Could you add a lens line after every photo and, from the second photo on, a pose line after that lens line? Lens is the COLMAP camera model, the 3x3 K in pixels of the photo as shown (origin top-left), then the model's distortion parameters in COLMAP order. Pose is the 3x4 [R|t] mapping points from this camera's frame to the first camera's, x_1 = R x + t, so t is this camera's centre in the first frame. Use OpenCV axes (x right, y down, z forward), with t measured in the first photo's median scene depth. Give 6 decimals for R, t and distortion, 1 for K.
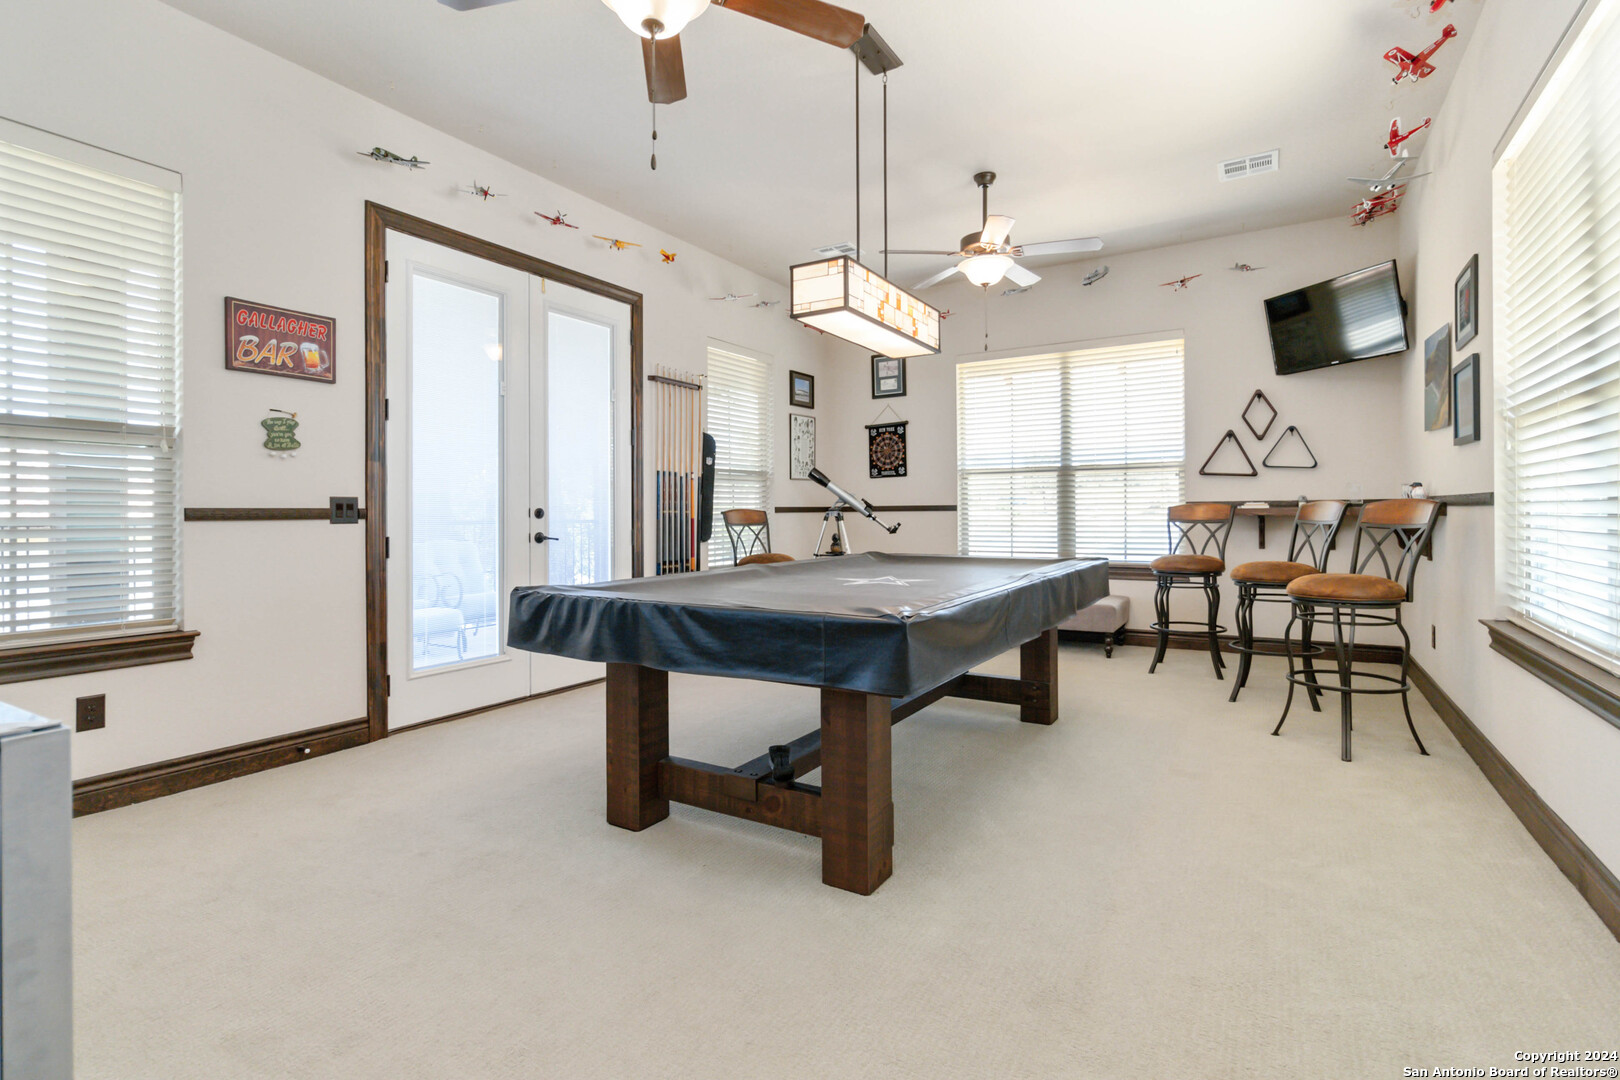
lens RADIAL K [[777.4, 0, 808.2], [0, 777.4, 526.8], [0, 0, 1]] dist [0.004704, -0.000349]
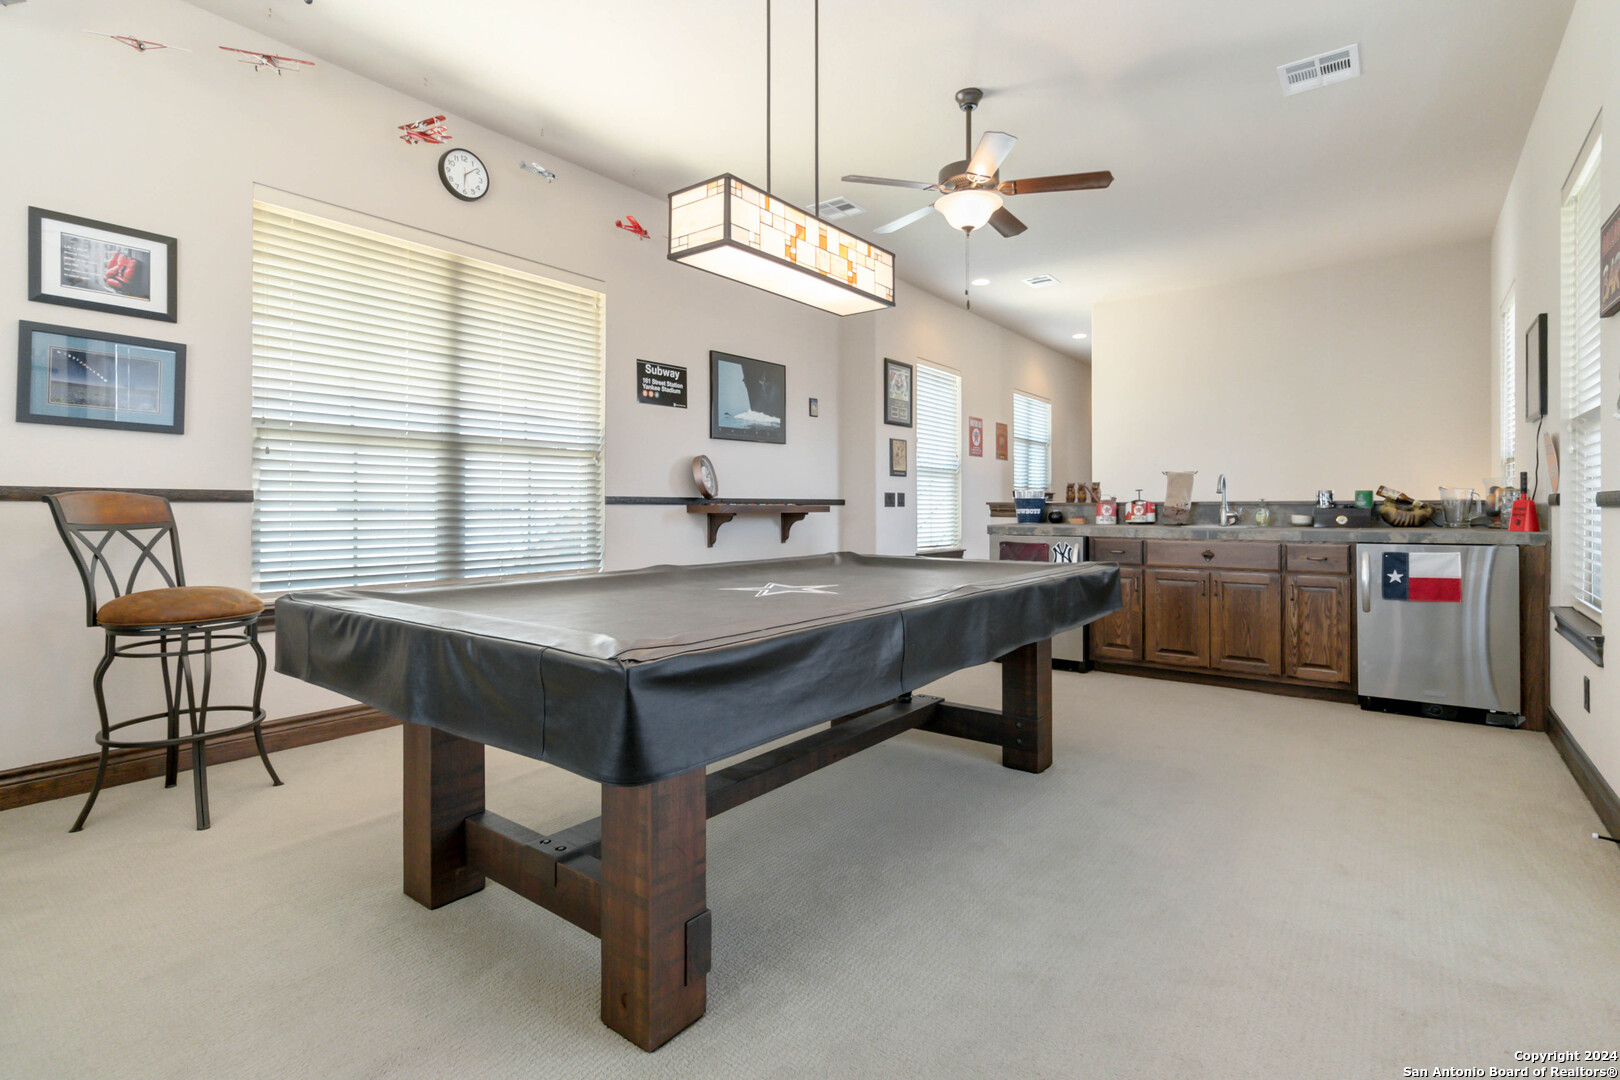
lens RADIAL K [[777.4, 0, 818.1], [0, 777.4, 508.7], [0, 0, 1]] dist [0.004704, -0.000349]
pose [[0.993737, 0.006732, -0.111537, 0.212342], [-0.007737, 0.999933, -0.008573, -0.007182], [0.111472, 0.009383, 0.993723, 0.223559]]
